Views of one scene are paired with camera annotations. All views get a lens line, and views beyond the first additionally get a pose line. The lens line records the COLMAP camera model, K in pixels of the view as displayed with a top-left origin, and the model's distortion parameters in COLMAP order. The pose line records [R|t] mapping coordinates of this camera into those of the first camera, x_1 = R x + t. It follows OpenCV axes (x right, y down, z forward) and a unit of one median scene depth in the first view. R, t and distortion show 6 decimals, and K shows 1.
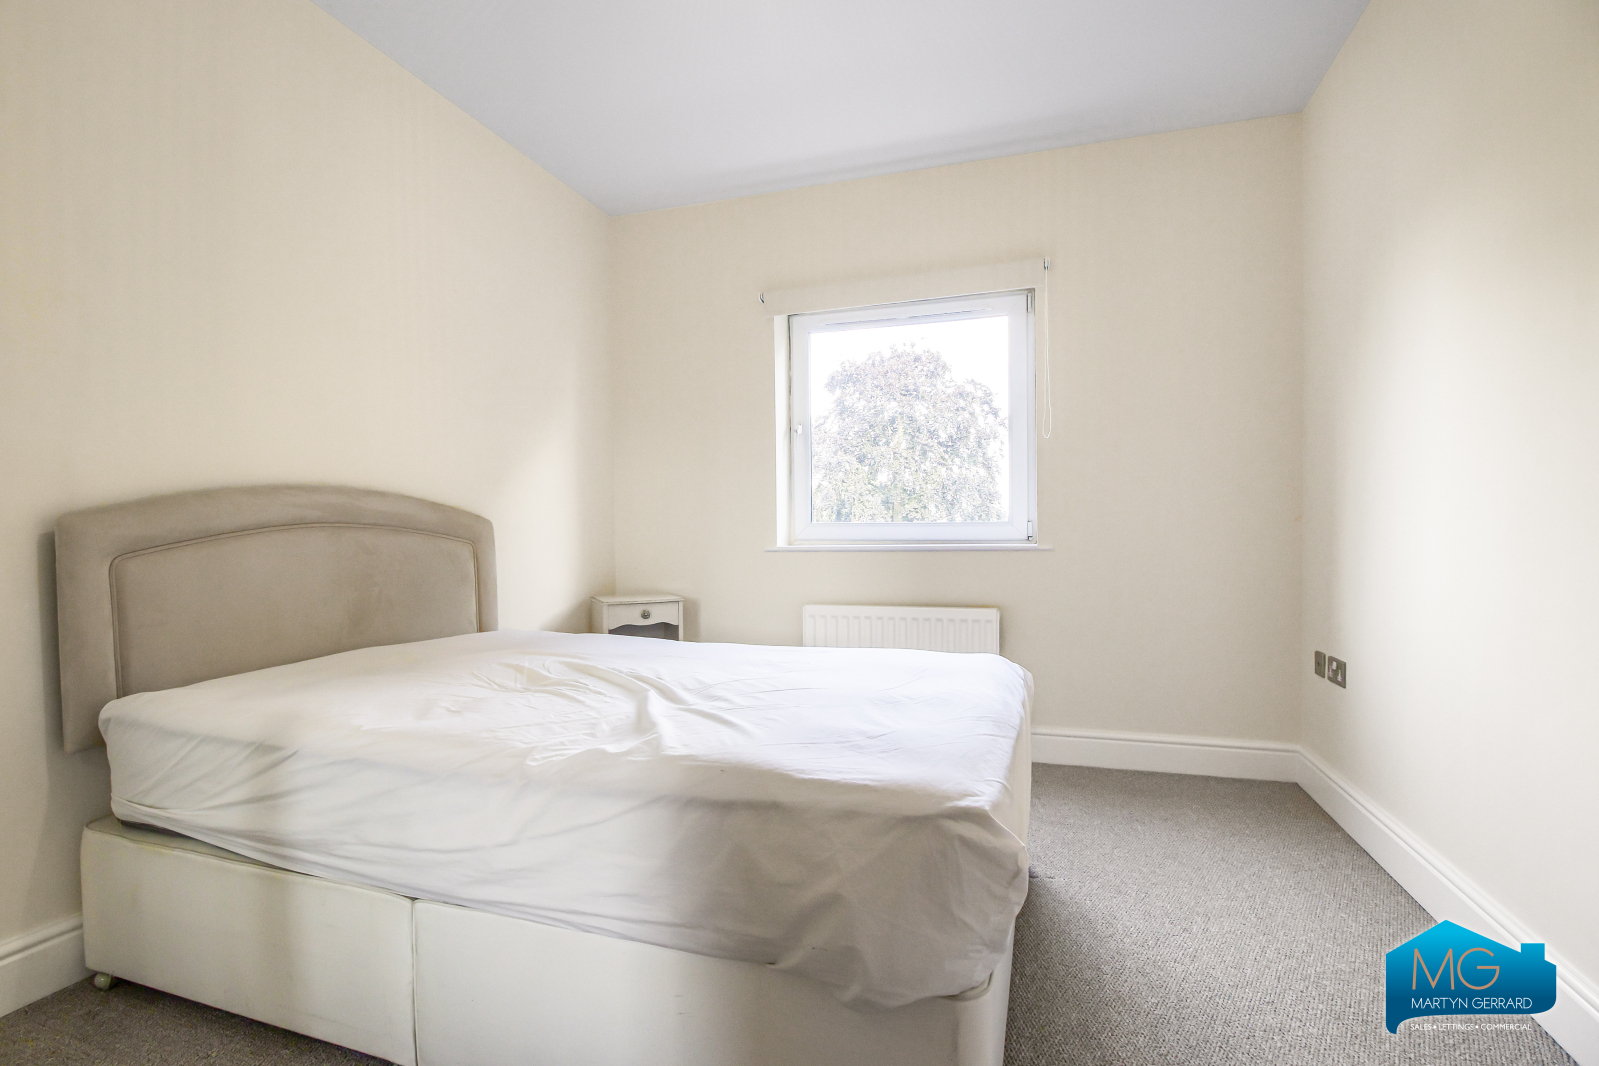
lens RADIAL K [[745.9, 0, 790.7], [0, 745.9, 542.1], [0, 0, 1]] dist [-0.004627, -0.008115]
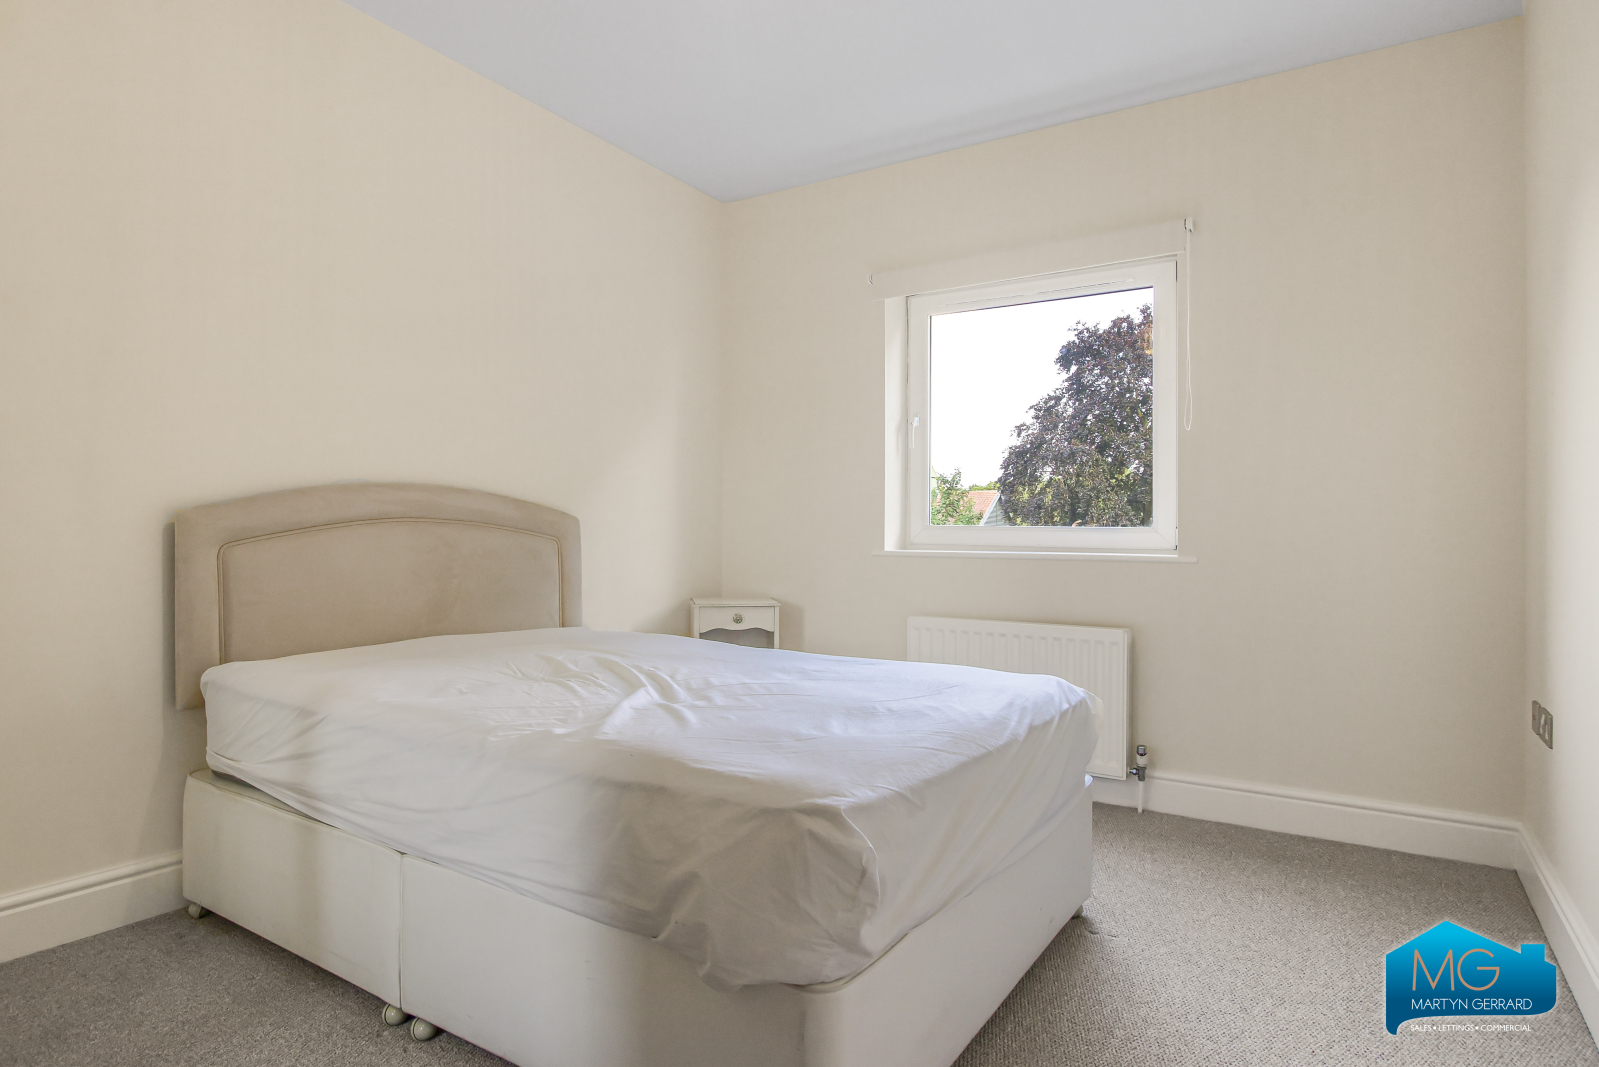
lens RADIAL K [[866.8, 0, 807.3], [0, 866.8, 530.5], [0, 0, 1]] dist [-0.000464, -0.001615]
pose [[0.971555, 0.018781, -0.236070, 0.315942], [-0.022675, 0.999648, -0.013792, -0.004262], [0.235728, 0.018753, 0.971638, -0.114728]]
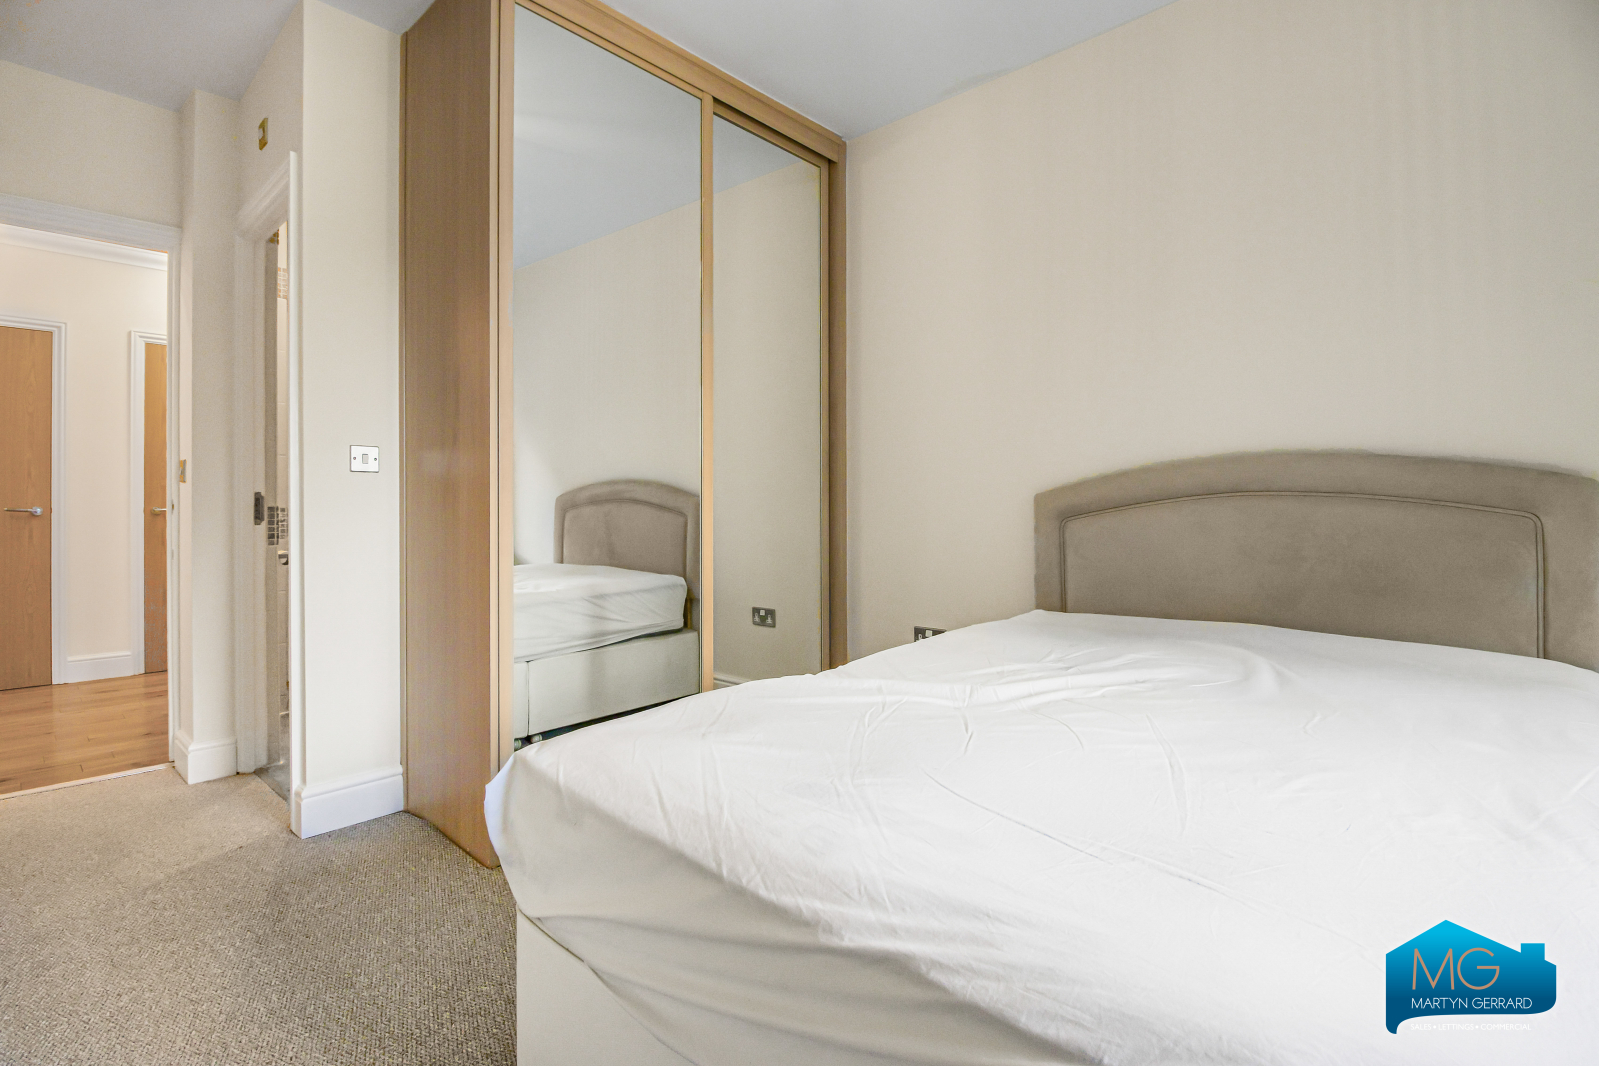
lens RADIAL K [[745.9, 0, 808.8], [0, 745.9, 519.3], [0, 0, 1]] dist [-0.004627, -0.008115]
pose [[-0.397914, 0.012510, -0.917337, 0.710523], [-0.002638, 0.999887, 0.014780, -0.004088], [0.917419, 0.008301, -0.397836, 1.181700]]
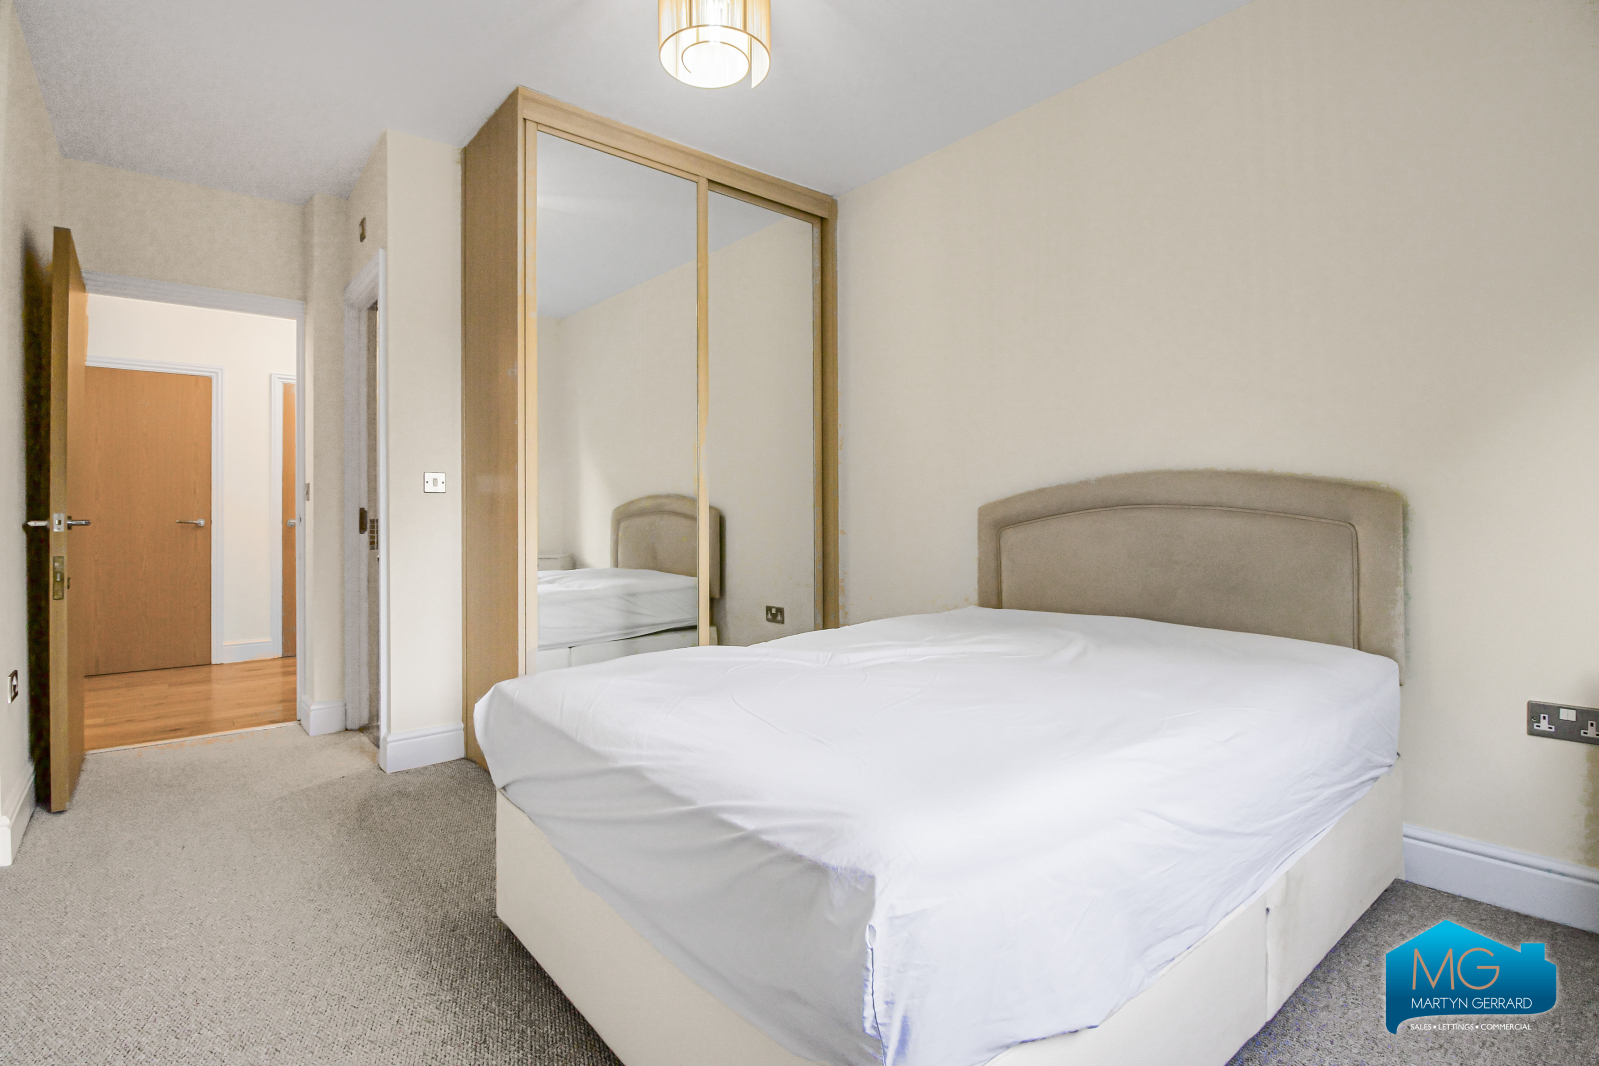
lens RADIAL K [[745.9, 0, 804.1], [0, 745.9, 526.1], [0, 0, 1]] dist [-0.004627, -0.008115]
pose [[-0.507555, 0.010181, -0.861559, 0.870831], [0.000169, 0.999931, 0.011716, -0.010492], [0.861619, 0.005801, -0.507522, 1.573640]]
